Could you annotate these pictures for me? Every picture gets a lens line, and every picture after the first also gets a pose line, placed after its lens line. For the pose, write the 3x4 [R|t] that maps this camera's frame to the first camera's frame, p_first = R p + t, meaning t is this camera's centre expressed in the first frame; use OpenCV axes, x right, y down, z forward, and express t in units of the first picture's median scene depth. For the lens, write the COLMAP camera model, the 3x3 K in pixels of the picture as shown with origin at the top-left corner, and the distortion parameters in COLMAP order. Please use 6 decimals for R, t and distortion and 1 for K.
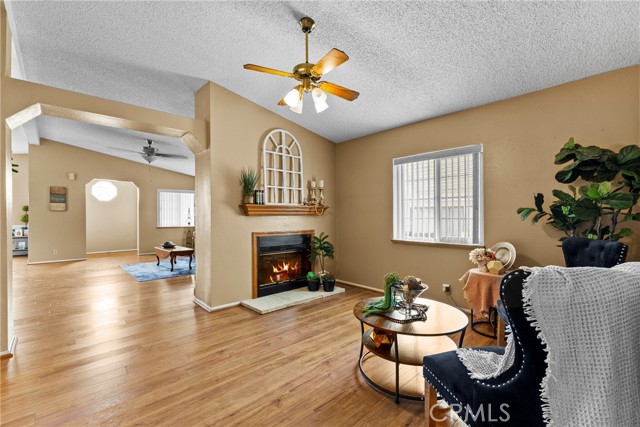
lens RADIAL K [[280.3, 0, 321.8], [0, 280.3, 215.2], [0, 0, 1]] dist [0.010605, -0.000214]
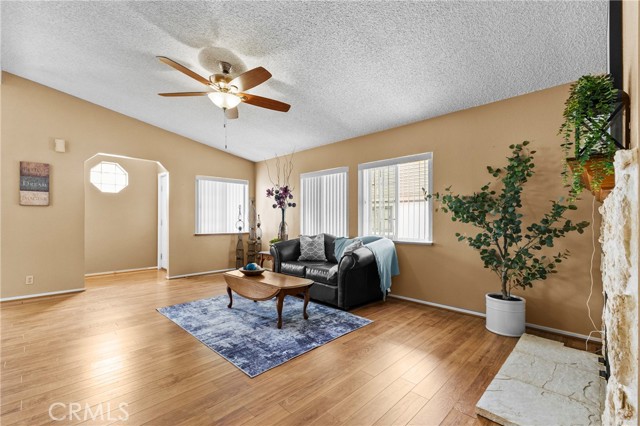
lens RADIAL K [[280.3, 0, 323.4], [0, 280.3, 217.9], [0, 0, 1]] dist [0.010605, -0.000214]
pose [[0.998938, 0.008375, 0.045315, -0.088572], [-0.008387, 0.999965, 0.000089, 0.000862], [-0.045312, -0.000469, 0.998973, 0.094788]]
